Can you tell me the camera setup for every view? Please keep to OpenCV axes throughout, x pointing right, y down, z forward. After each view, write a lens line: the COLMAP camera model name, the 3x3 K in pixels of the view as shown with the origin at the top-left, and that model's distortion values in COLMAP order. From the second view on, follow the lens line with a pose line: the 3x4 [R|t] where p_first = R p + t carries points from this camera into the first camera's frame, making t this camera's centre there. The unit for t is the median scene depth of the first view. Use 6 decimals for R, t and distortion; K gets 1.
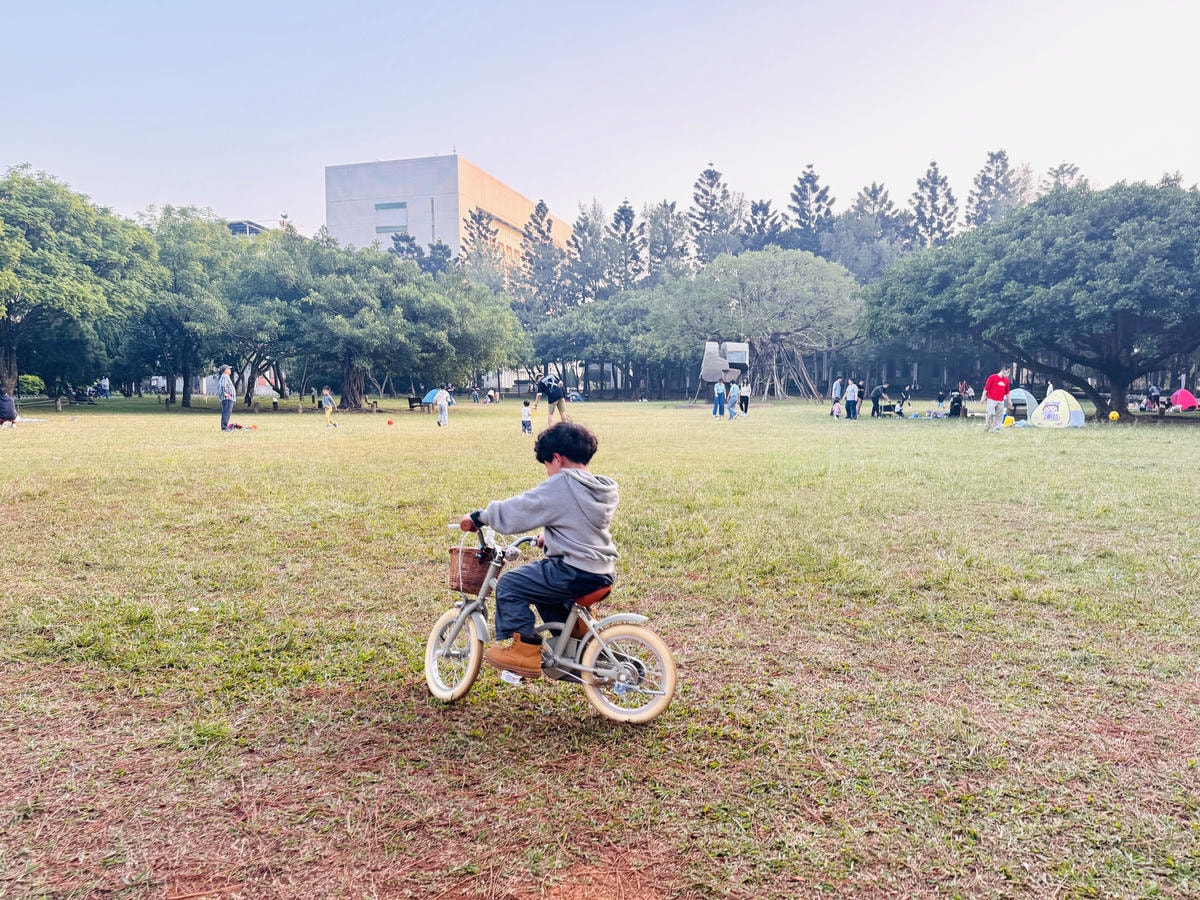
lens RADIAL K [[844.7, 0, 591.5], [0, 844.7, 480.6], [0, 0, 1]] dist [0.056754, -0.053852]
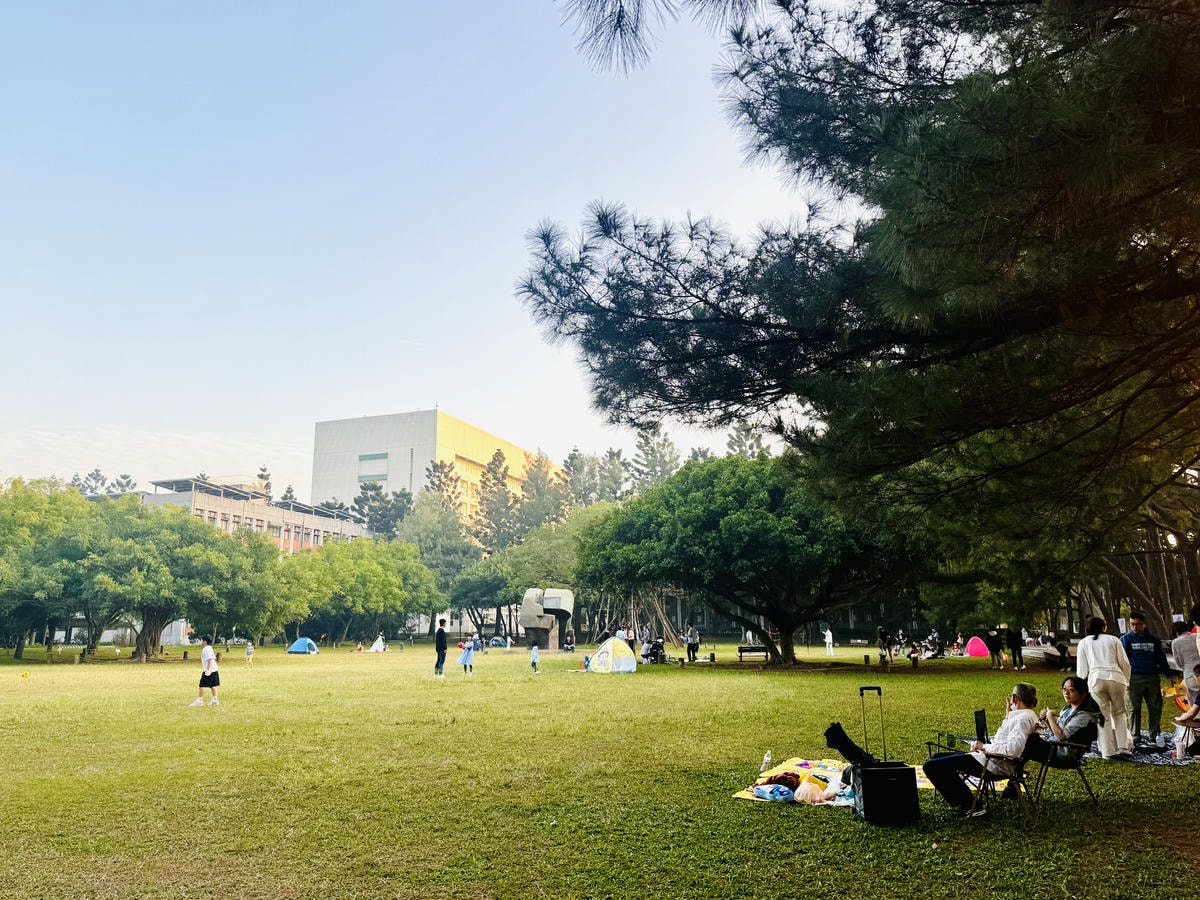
lens RADIAL K [[901.0, 0, 603.7], [0, 901.0, 452.9], [0, 0, 1]] dist [0.051625, -0.014701]
pose [[0.998321, -0.019438, -0.054572, 0.140940], [0.002326, 0.954716, -0.297511, 0.004031], [0.057884, 0.296884, 0.953157, -0.052187]]
